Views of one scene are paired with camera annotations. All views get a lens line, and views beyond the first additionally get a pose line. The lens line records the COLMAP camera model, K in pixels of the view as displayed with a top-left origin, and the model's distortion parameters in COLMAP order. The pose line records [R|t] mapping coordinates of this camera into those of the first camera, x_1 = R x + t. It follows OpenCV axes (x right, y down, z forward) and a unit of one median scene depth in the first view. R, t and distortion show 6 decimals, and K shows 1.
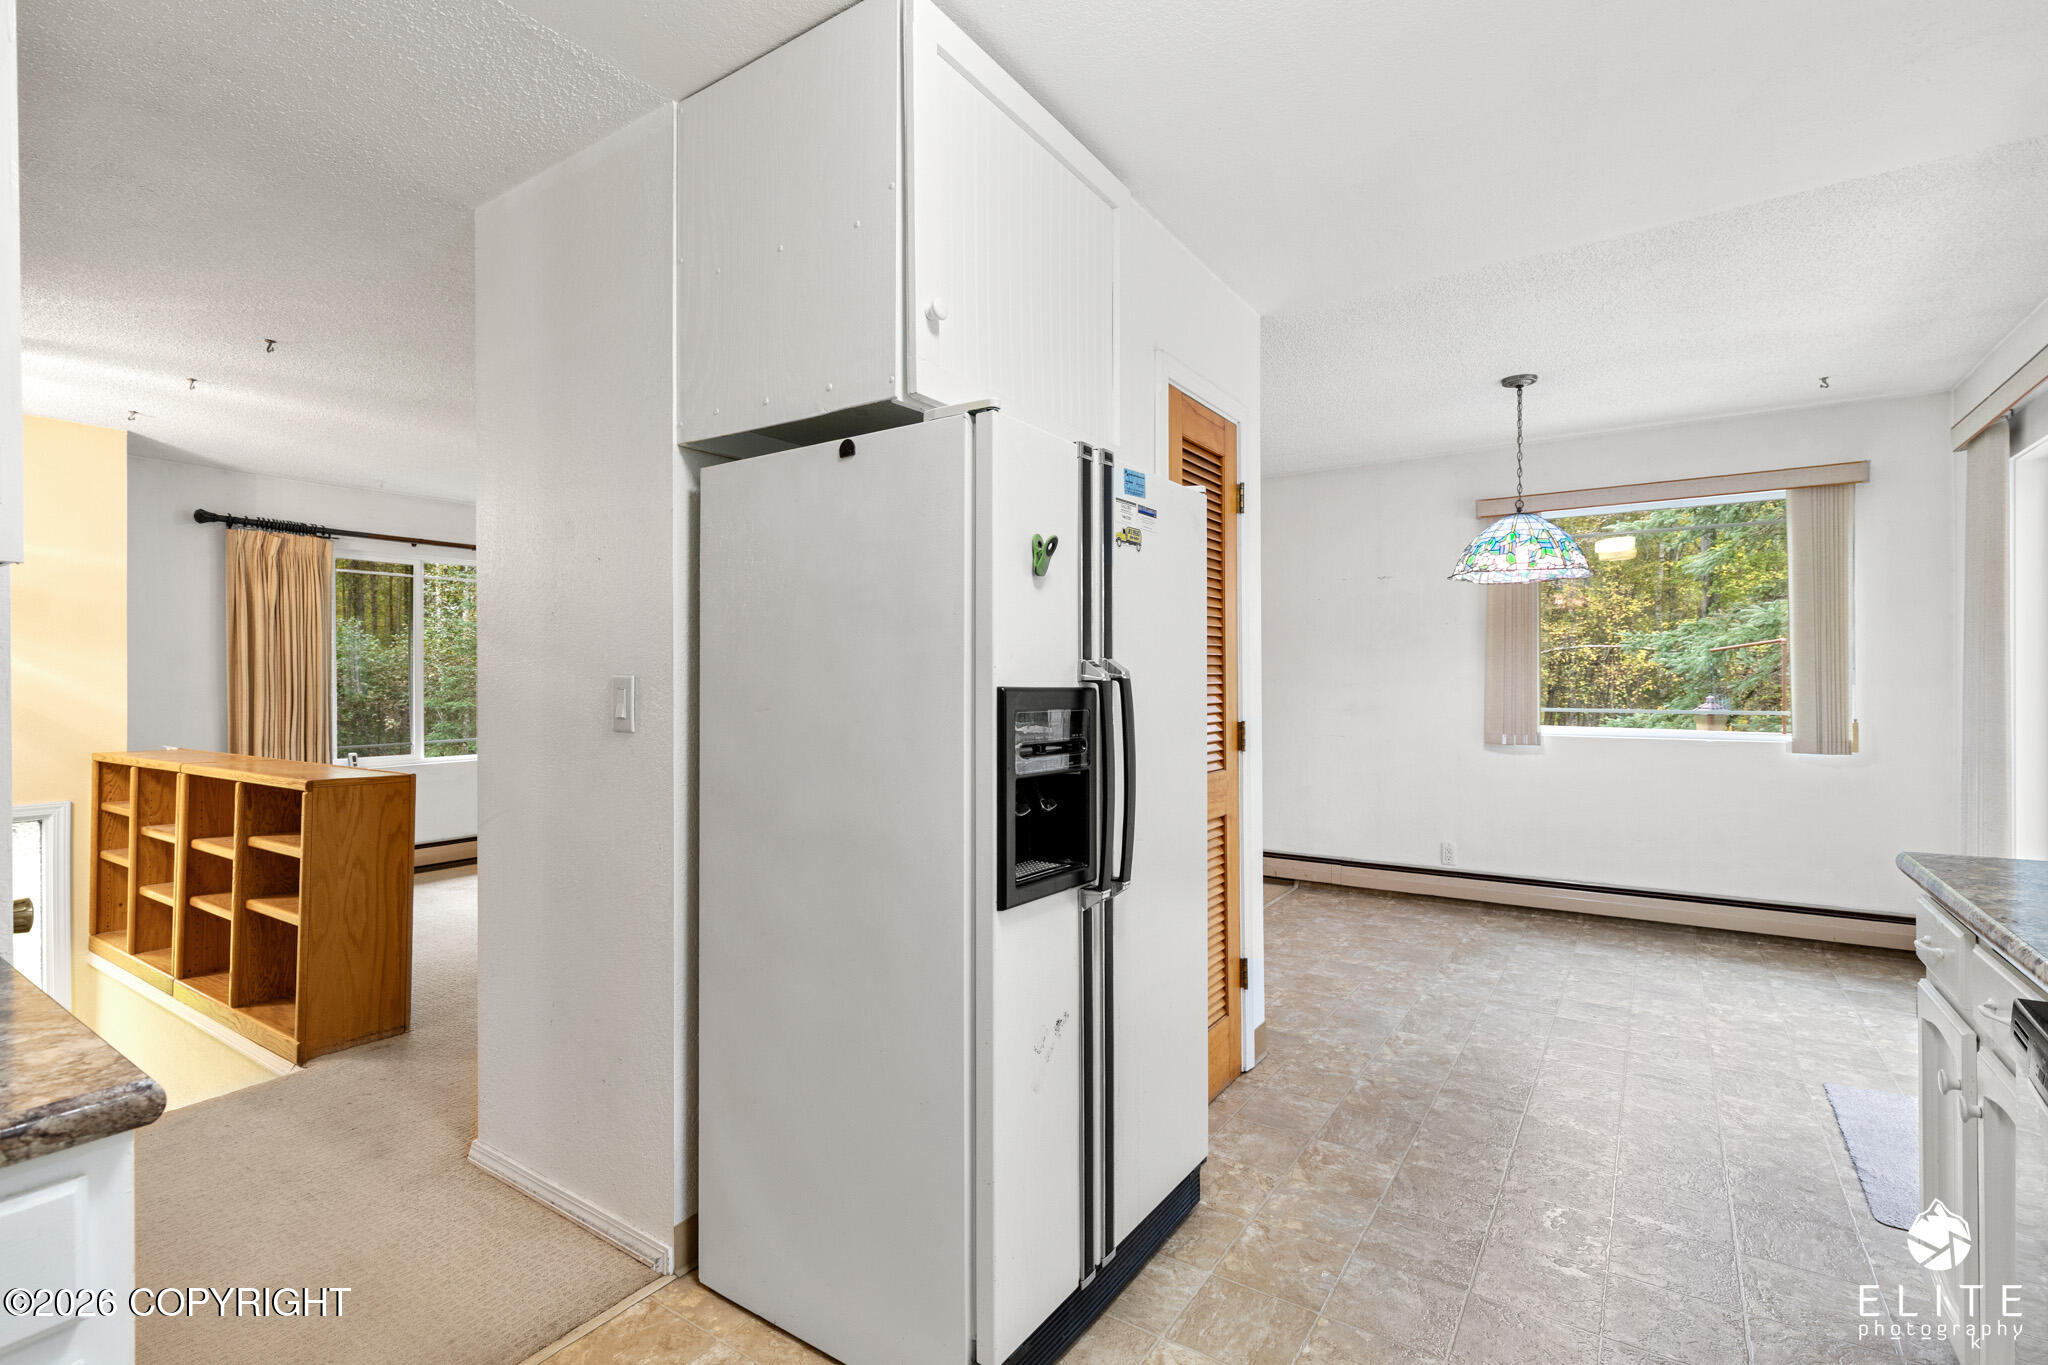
lens RADIAL K [[936.0, 0, 1040.2], [0, 936.0, 682.2], [0, 0, 1]] dist [0.012922, -0.004845]
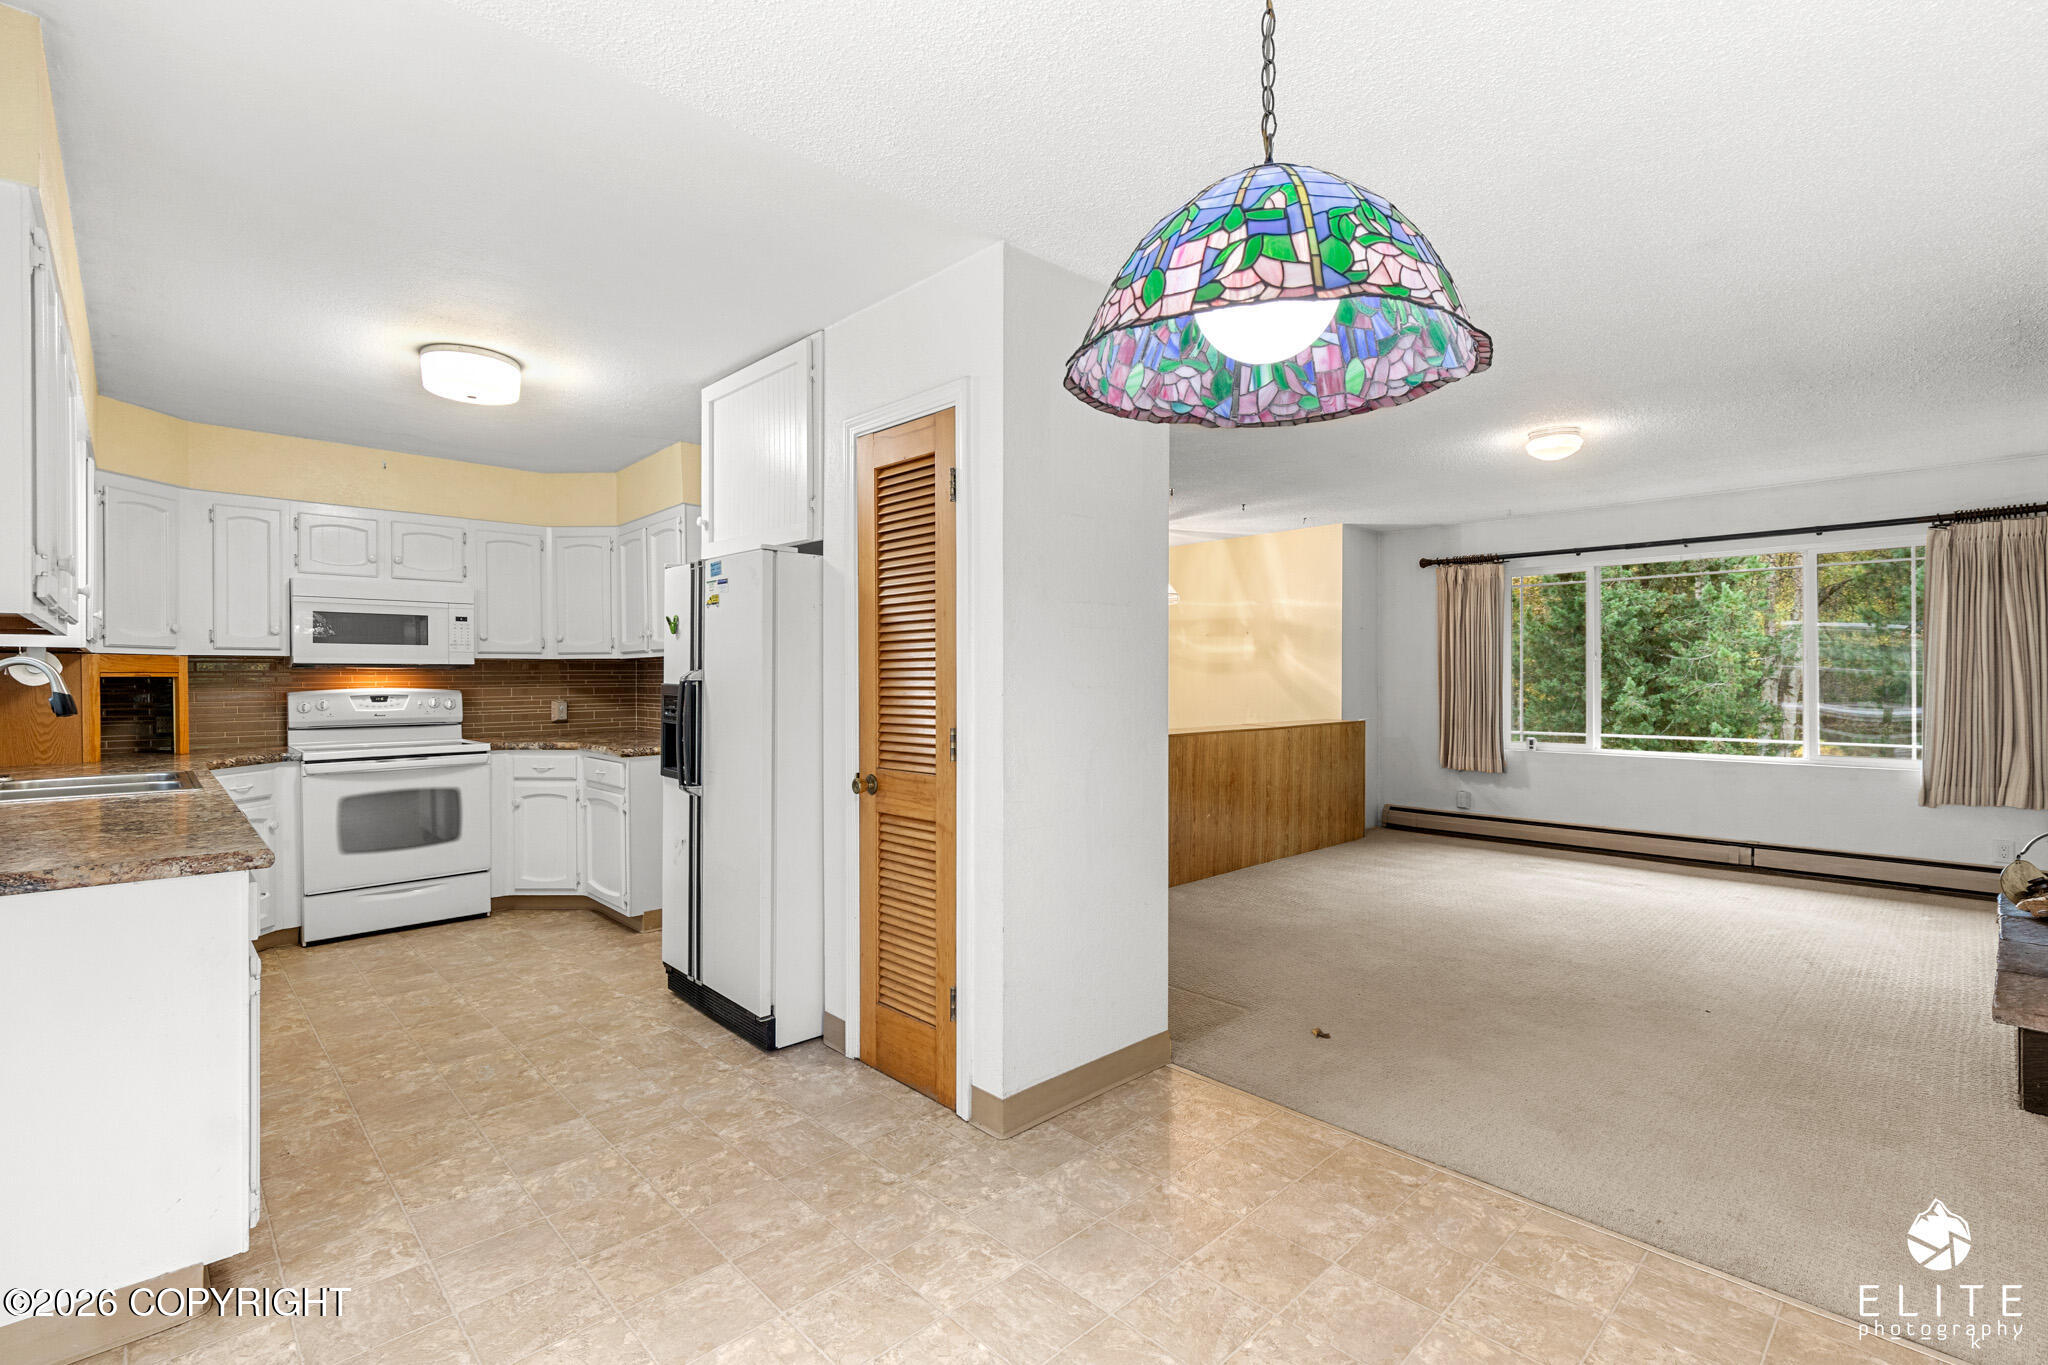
lens RADIAL K [[936.0, 0, 1063.5], [0, 936.0, 684.0], [0, 0, 1]] dist [0.012922, -0.004845]
pose [[-0.207297, 0.012369, -0.978200, 0.782862], [-0.001728, 0.999914, 0.013010, -0.009877], [0.978276, 0.004387, -0.207258, 0.930341]]
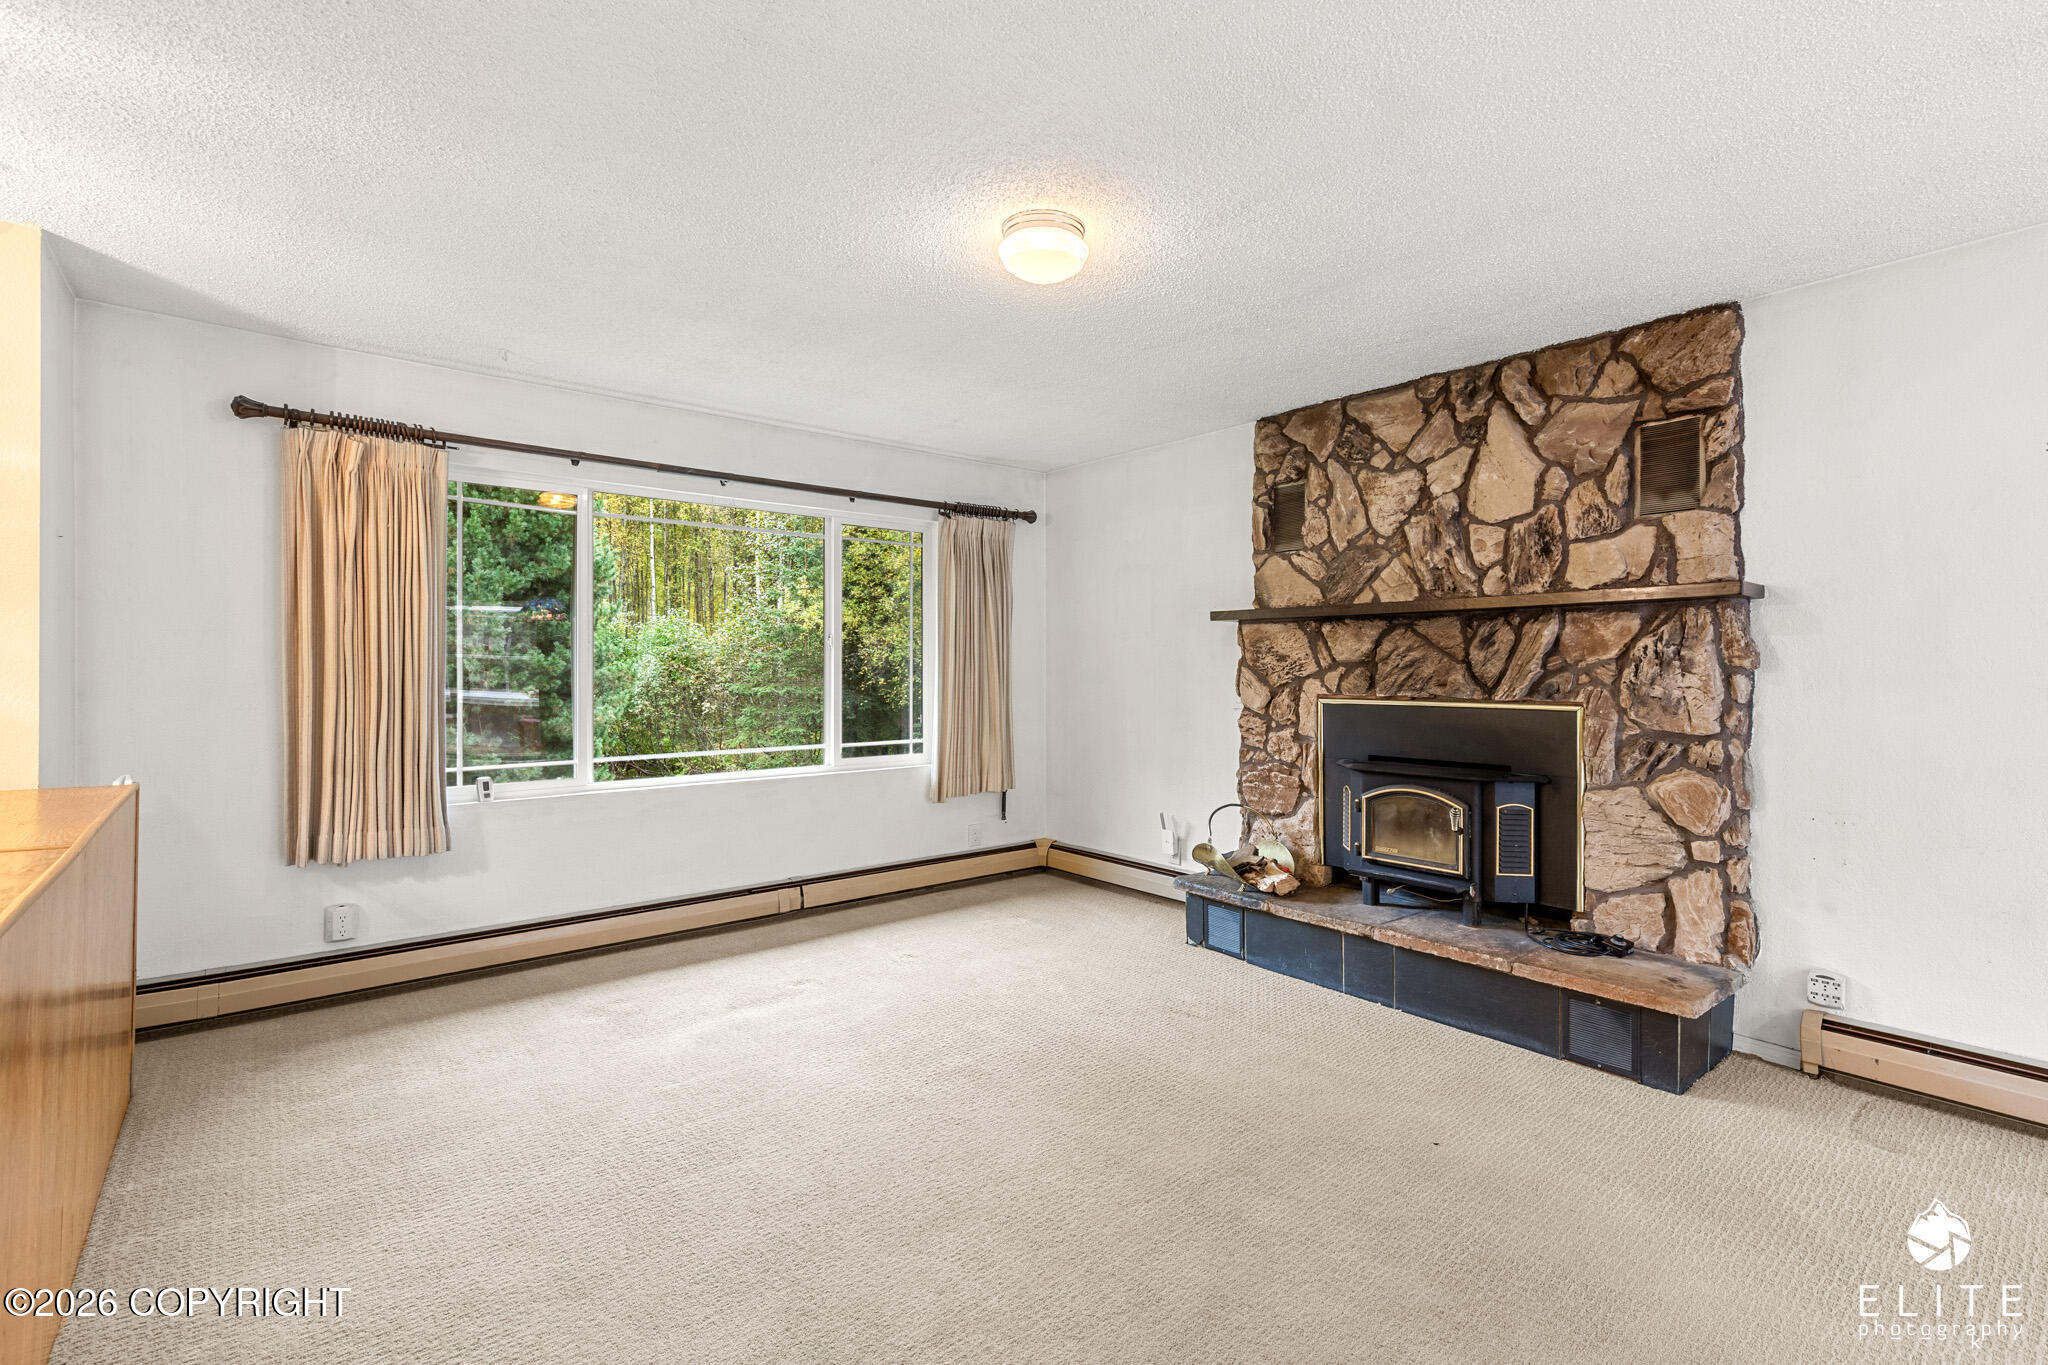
lens RADIAL K [[936.0, 0, 1027.9], [0, 936.0, 669.3], [0, 0, 1]] dist [0.012922, -0.004845]
pose [[0.954692, 0.006862, -0.297518, -0.239118], [-0.007240, 0.999974, -0.000169, -0.003999], [0.297509, 0.002315, 0.954716, 0.676162]]
